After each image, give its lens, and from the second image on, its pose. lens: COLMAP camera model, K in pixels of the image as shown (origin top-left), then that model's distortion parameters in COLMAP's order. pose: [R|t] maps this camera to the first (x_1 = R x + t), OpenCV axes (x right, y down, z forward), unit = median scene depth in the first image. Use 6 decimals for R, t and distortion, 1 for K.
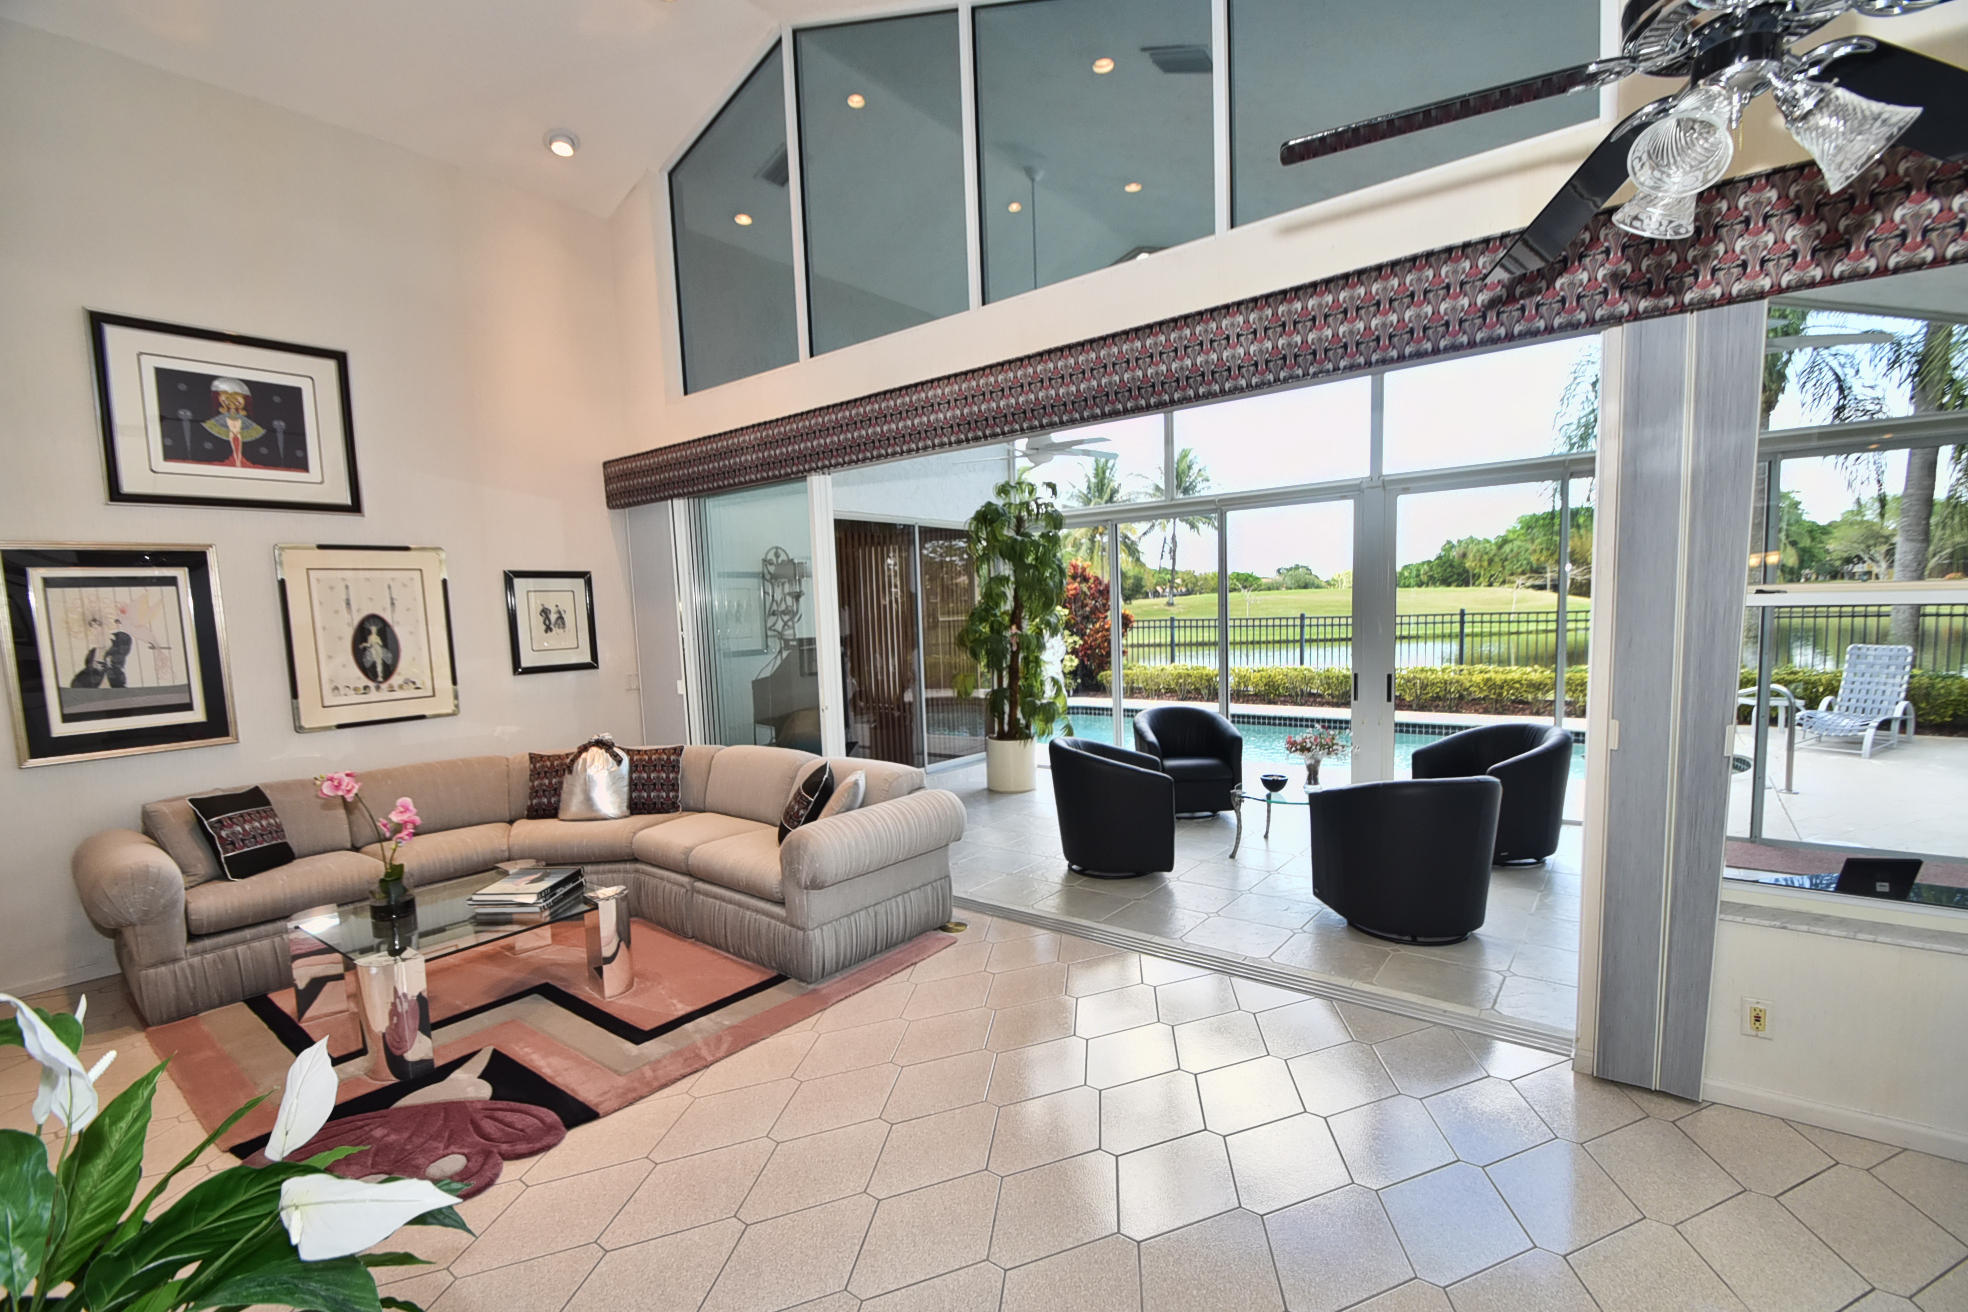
lens RADIAL K [[867.5, 0, 993.2], [0, 867.5, 692.9], [0, 0, 1]] dist [-0.004766, -0.004493]
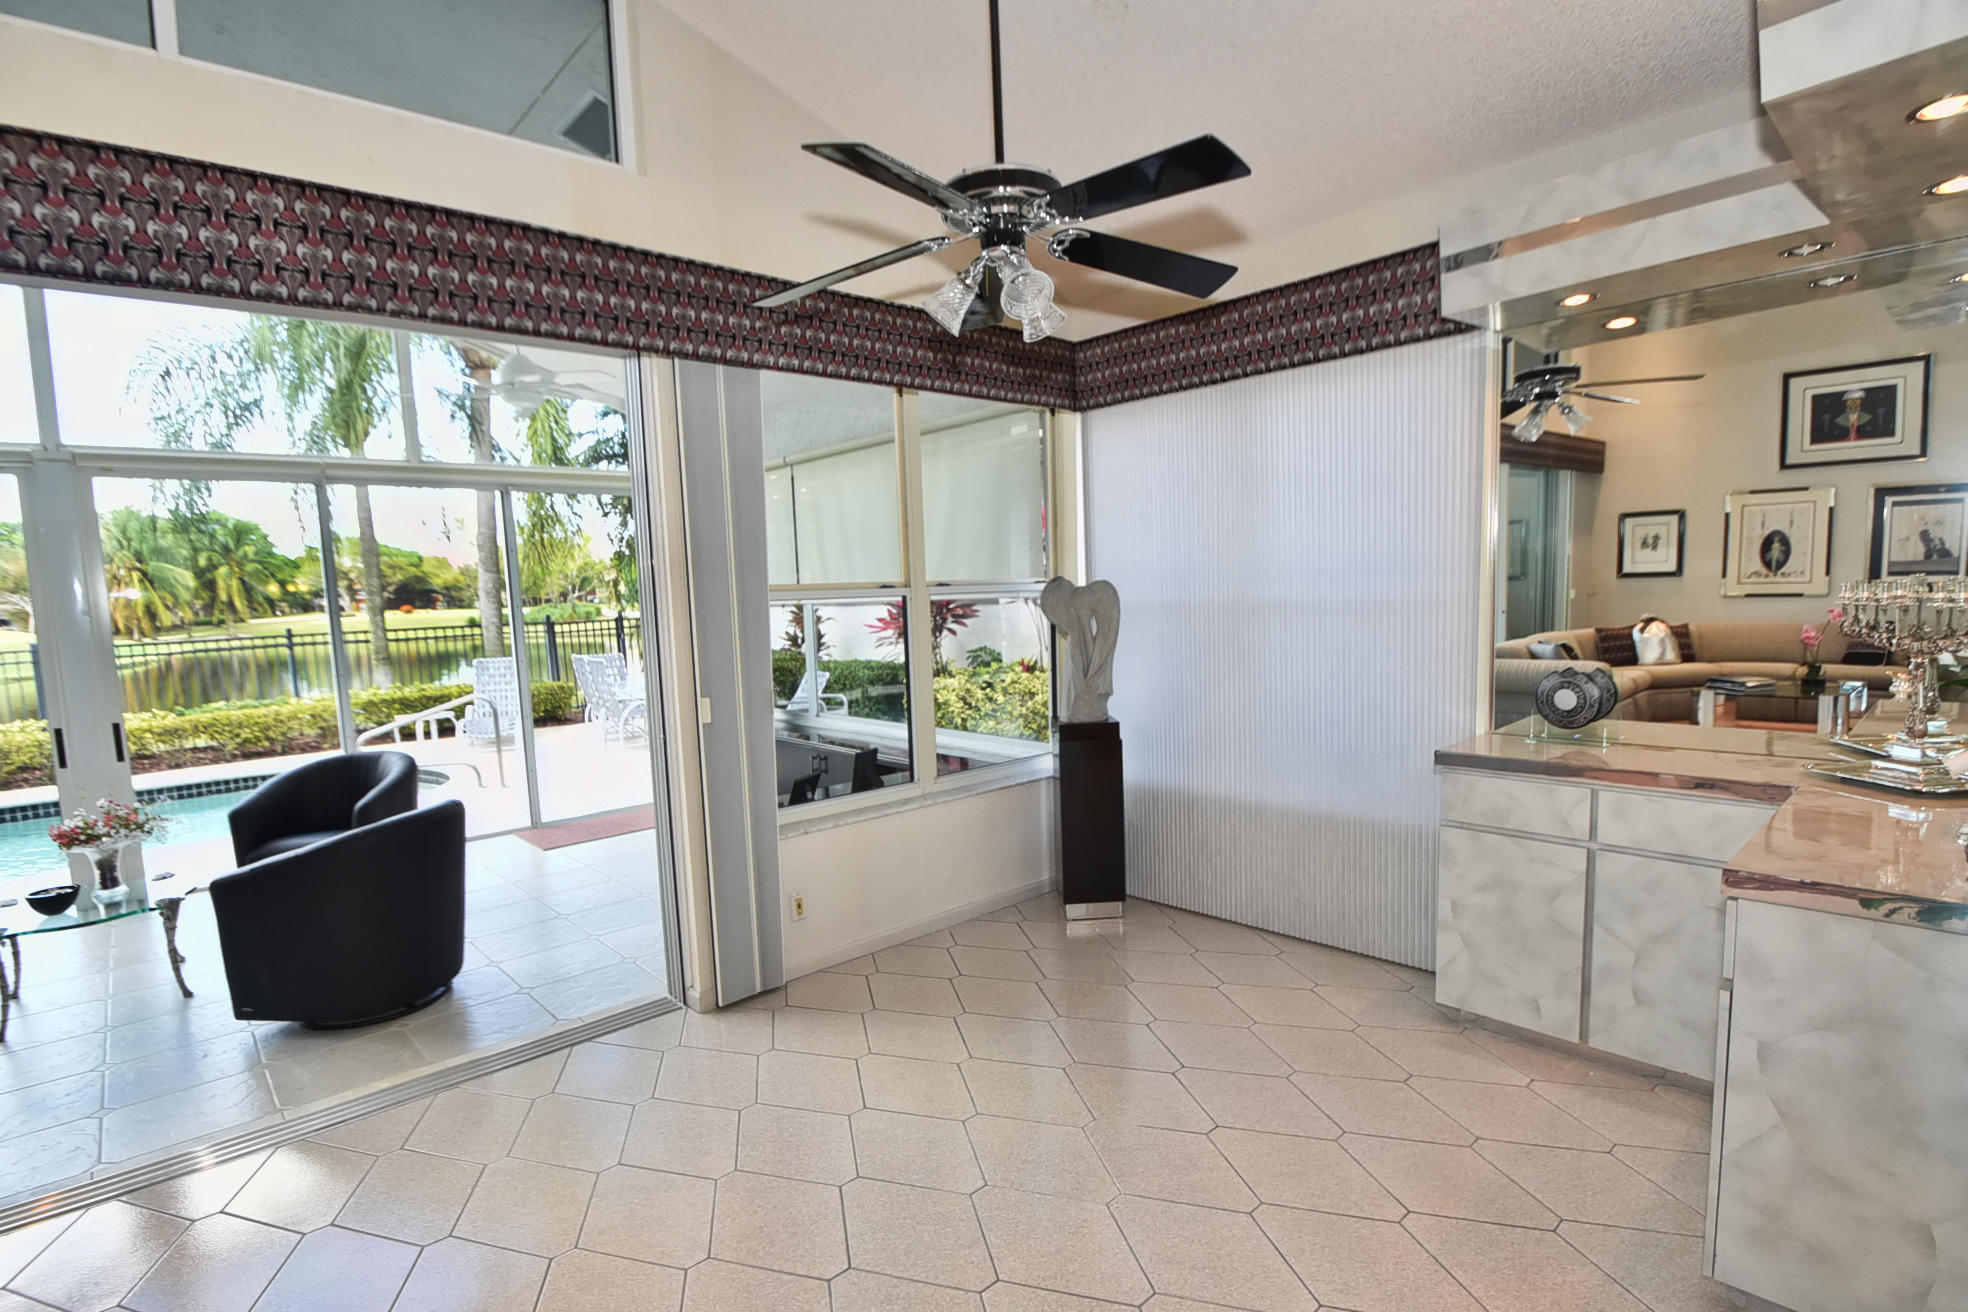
lens RADIAL K [[954.6, 0, 977.8], [0, 954.6, 696.0], [0, 0, 1]] dist [-0.004768, -0.010196]
pose [[0.177363, -0.084902, 0.980476, -0.267087], [0.128060, 0.989792, 0.062544, -0.002187], [-0.975778, 0.114466, 0.186425, 0.221627]]
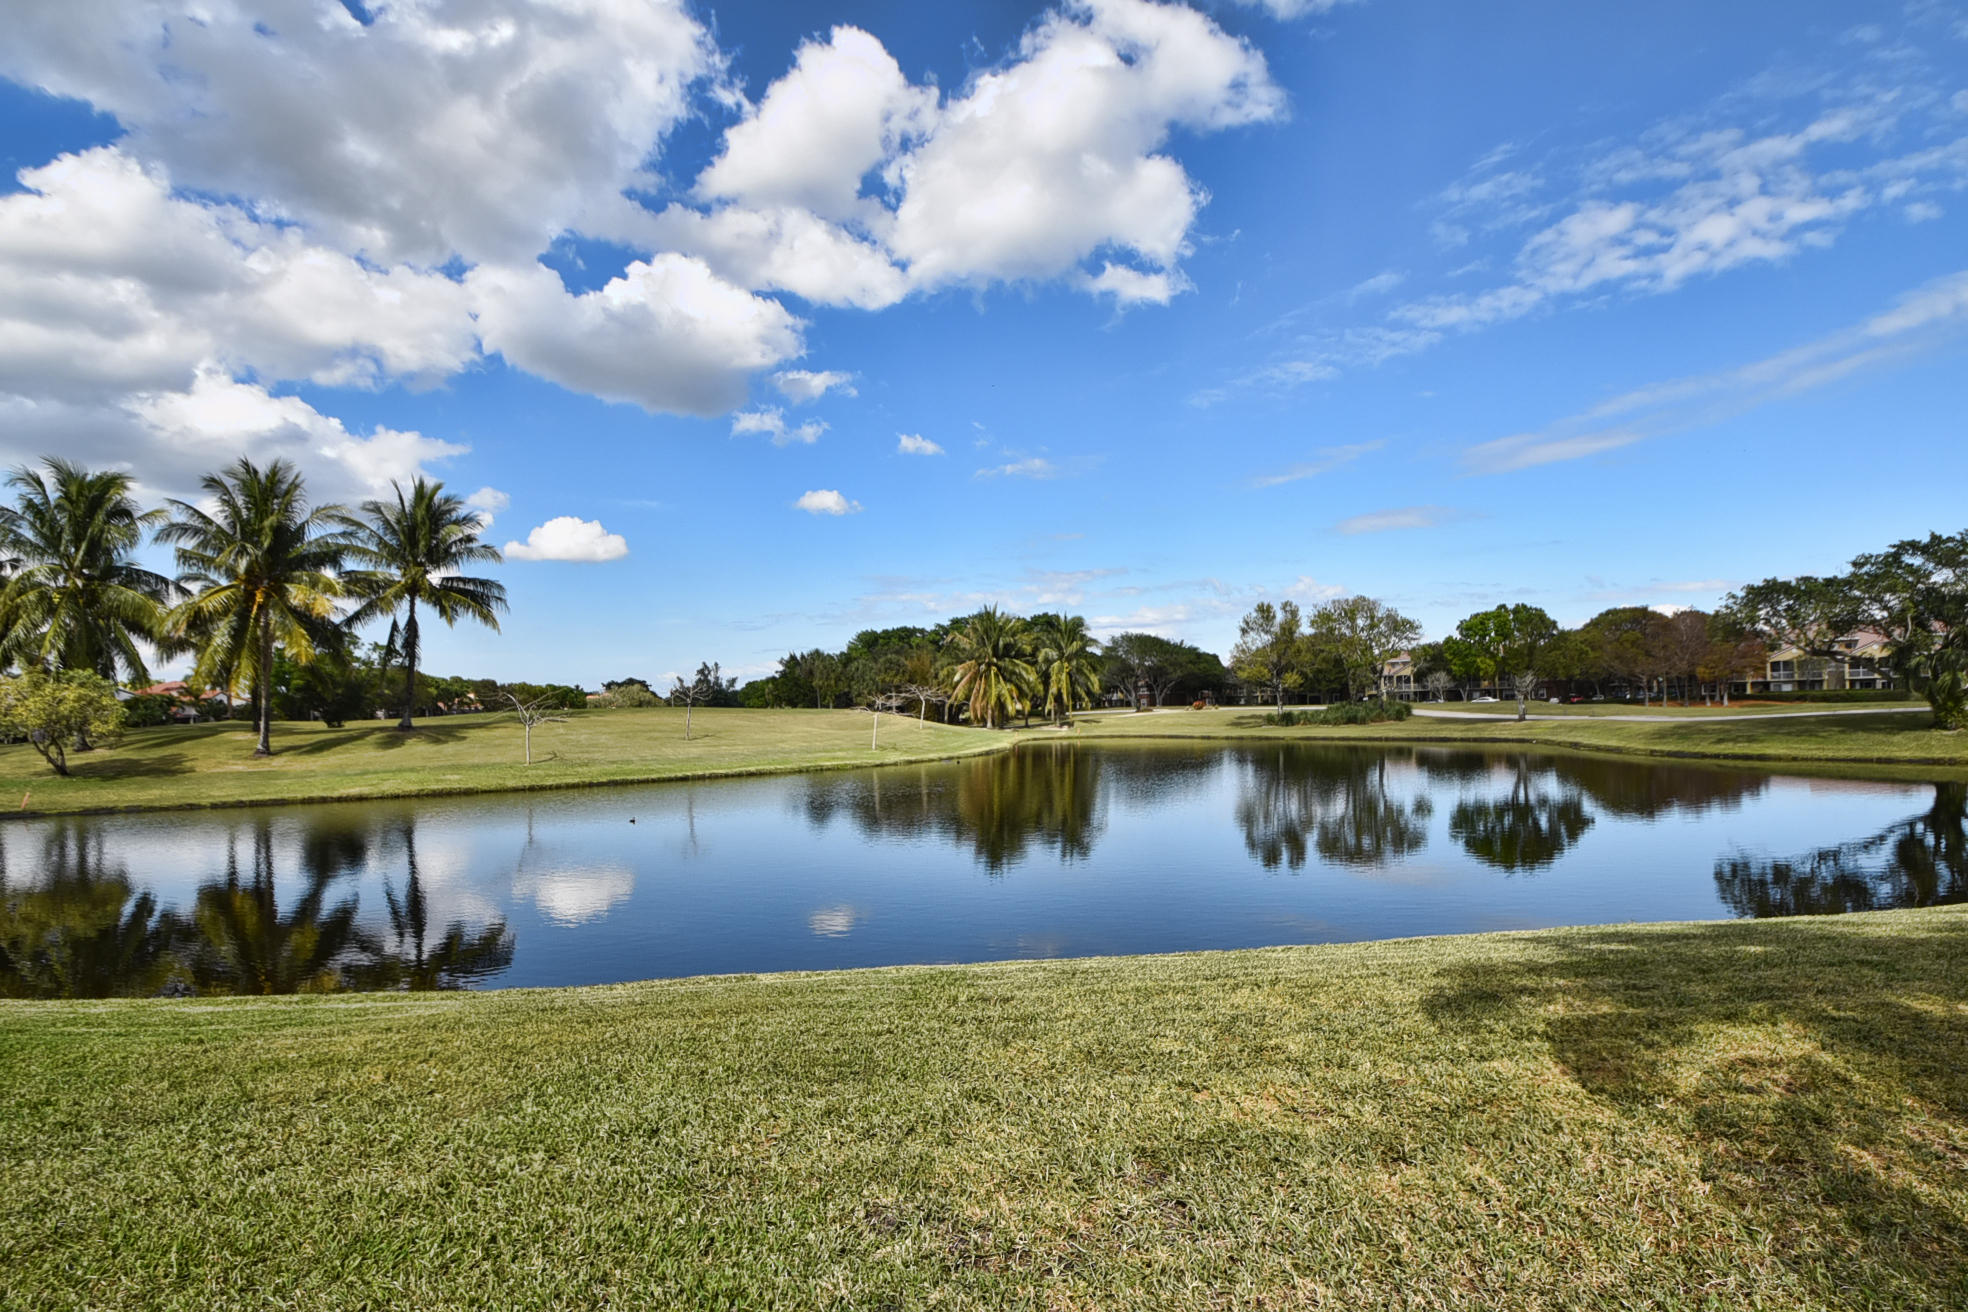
lens RADIAL K [[972.3, 0, 979.5], [0, 972.3, 705.9], [0, 0, 1]] dist [-0.022120, -0.006333]
pose [[0.779620, 0.016179, 0.626044, 1.198331], [0.060591, 0.993028, -0.101118, -0.295013], [-0.623315, 0.116766, 0.773204, 2.648303]]
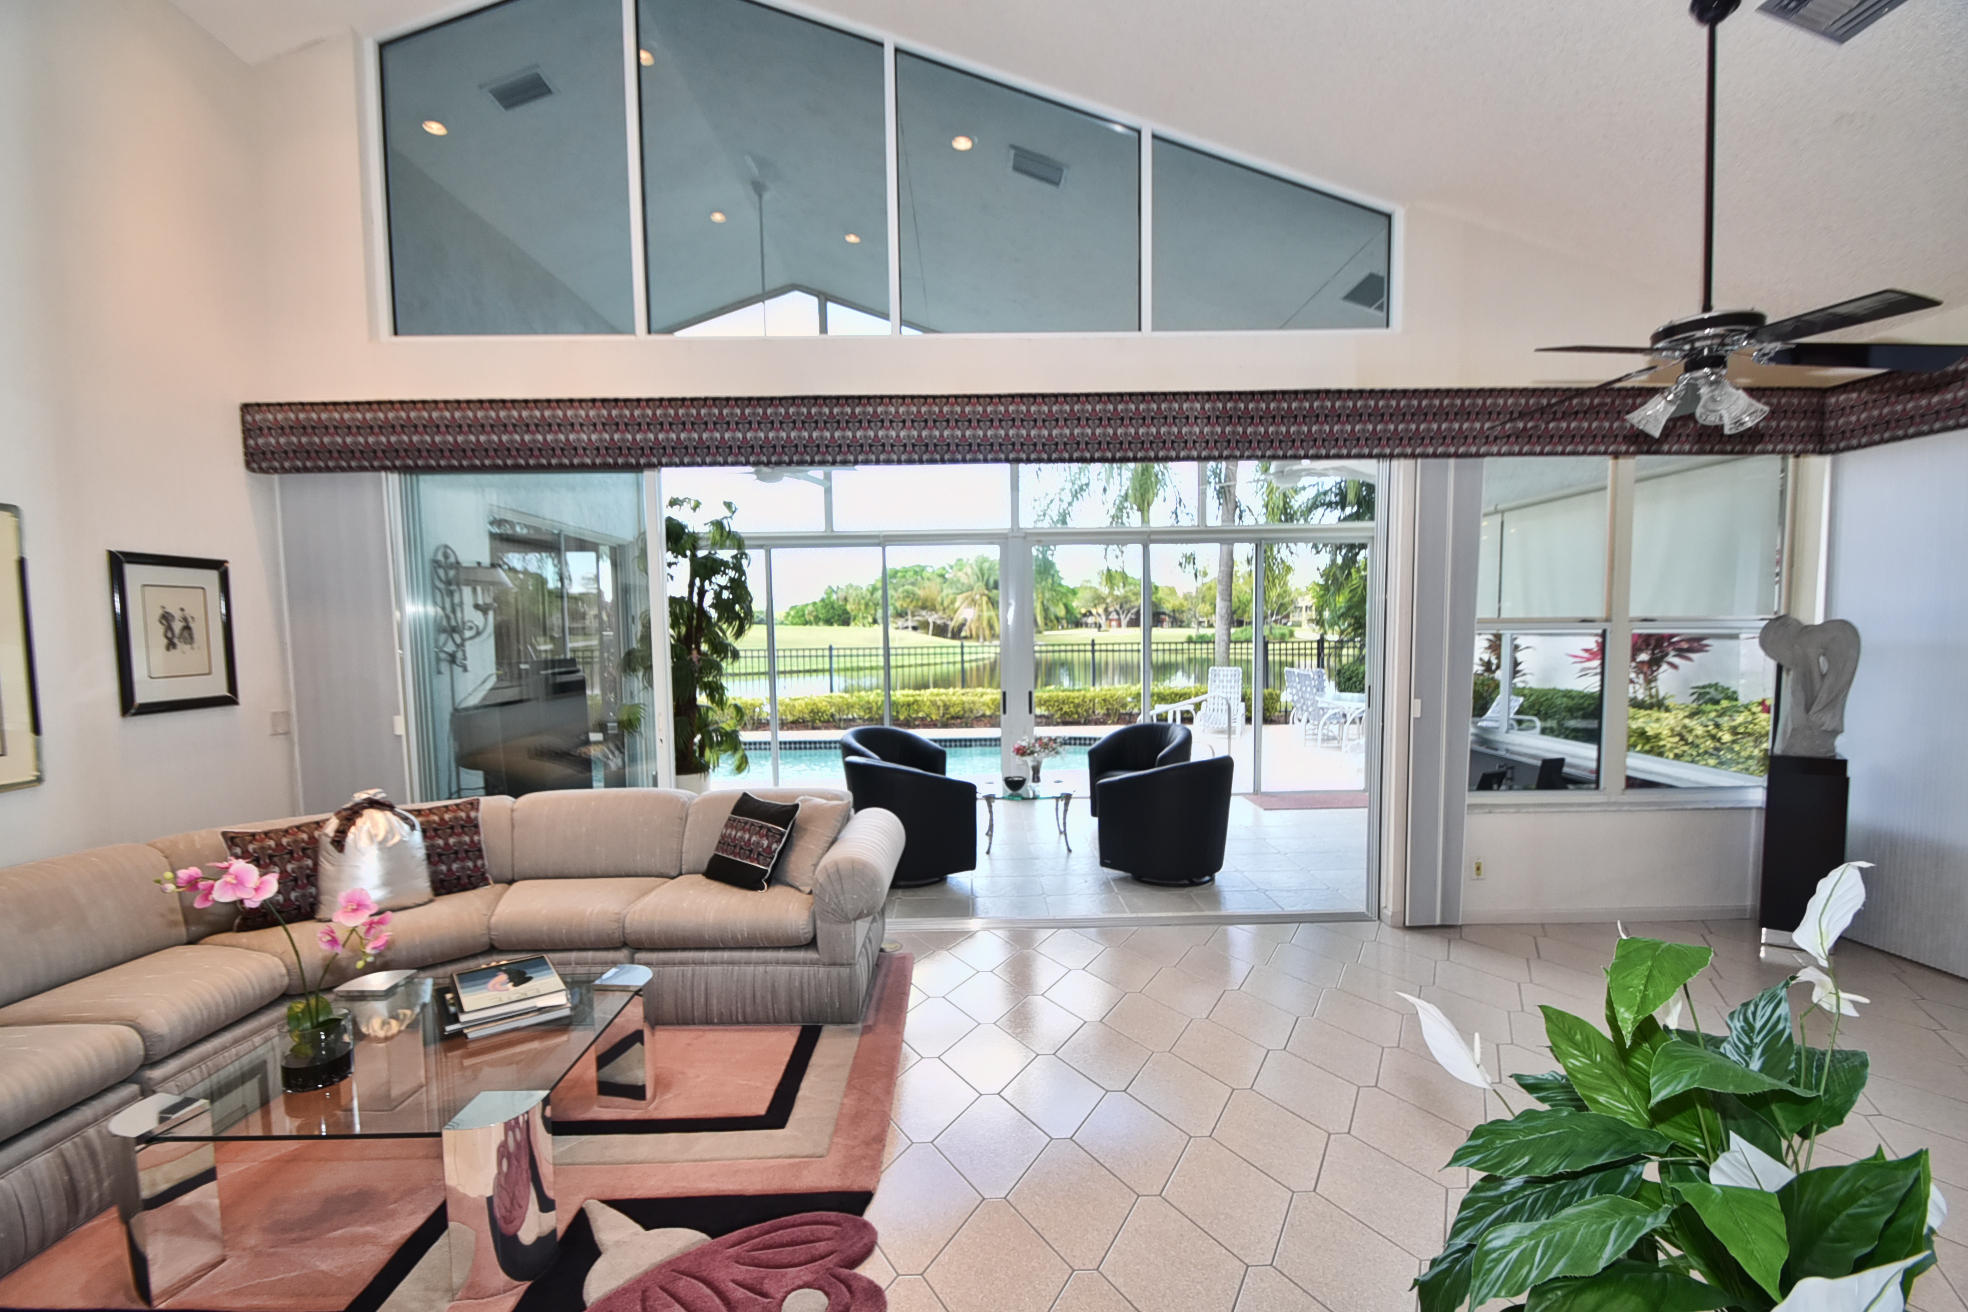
lens RADIAL K [[863.9, 0, 985.0], [0, 863.9, 694.9], [0, 0, 1]] dist [-0.002556, -0.004277]
pose [[0.779574, -0.025587, 0.625788, -0.513080], [0.050111, 0.998510, -0.021599, 0.009885], [-0.624303, 0.048197, 0.779694, 0.136059]]
